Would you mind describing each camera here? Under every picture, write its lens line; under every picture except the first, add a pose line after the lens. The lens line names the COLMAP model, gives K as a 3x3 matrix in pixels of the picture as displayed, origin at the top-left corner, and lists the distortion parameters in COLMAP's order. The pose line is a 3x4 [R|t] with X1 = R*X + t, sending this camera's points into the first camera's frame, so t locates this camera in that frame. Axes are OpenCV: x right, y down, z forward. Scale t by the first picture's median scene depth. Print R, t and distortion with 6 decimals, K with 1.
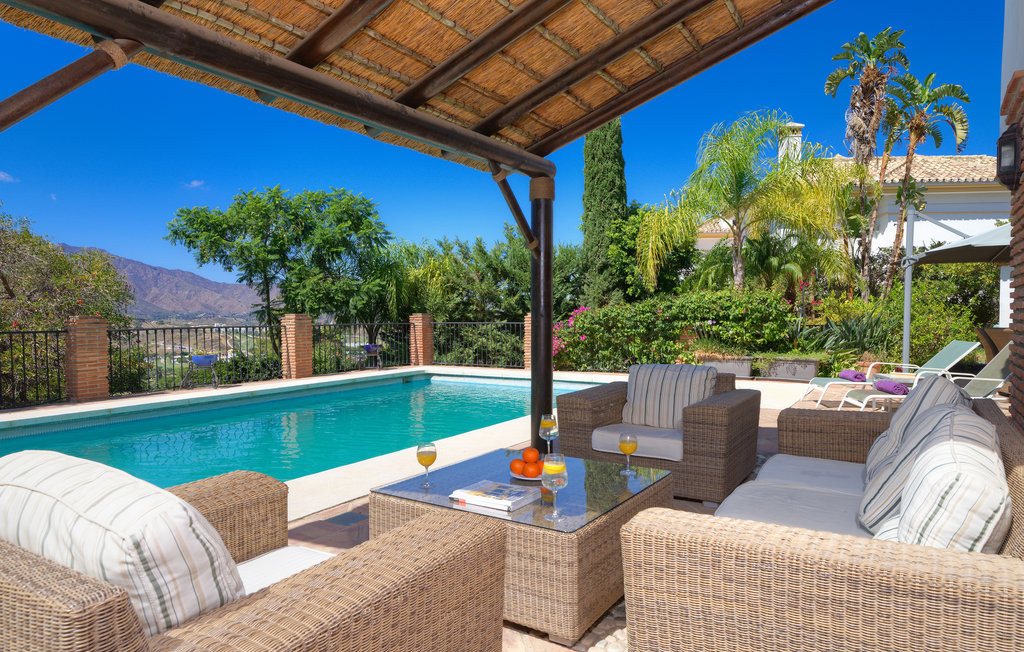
lens RADIAL K [[617.2, 0, 512.0], [0, 617.2, 326.0], [0, 0, 1]] dist [0.002937, 0.000155]
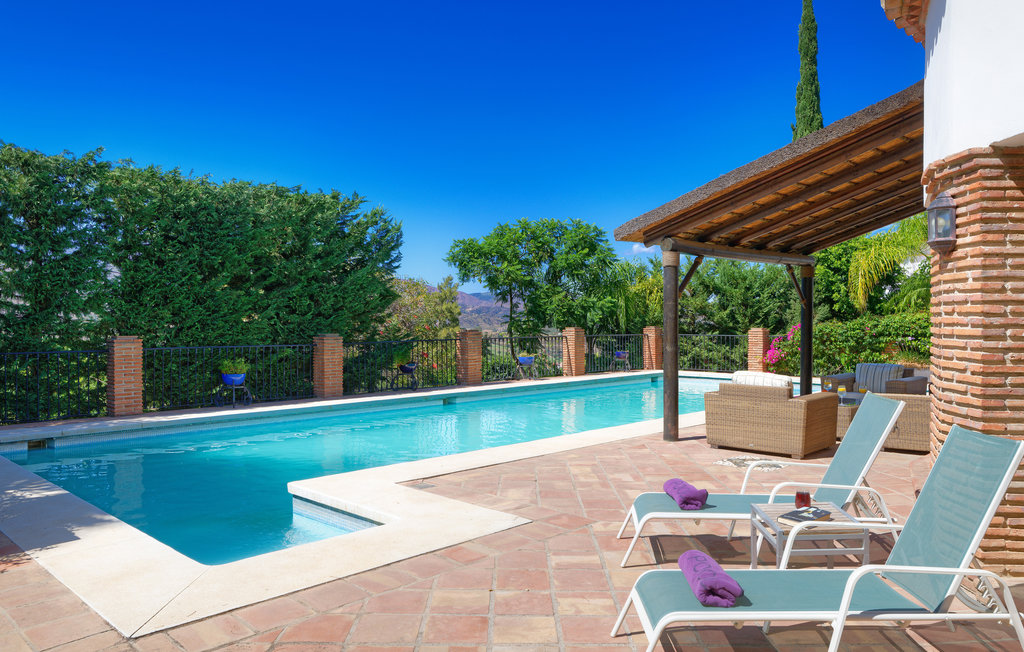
lens RADIAL K [[751.1, 0, 512.0], [0, 751.1, 326.0], [0, 0, 1]] dist [-0.003120, -0.002130]
pose [[0.980807, 0.009793, -0.194736, -0.122592], [-0.011206, 0.999918, -0.006157, -0.008485], [0.194660, 0.008221, 0.980836, -0.452258]]
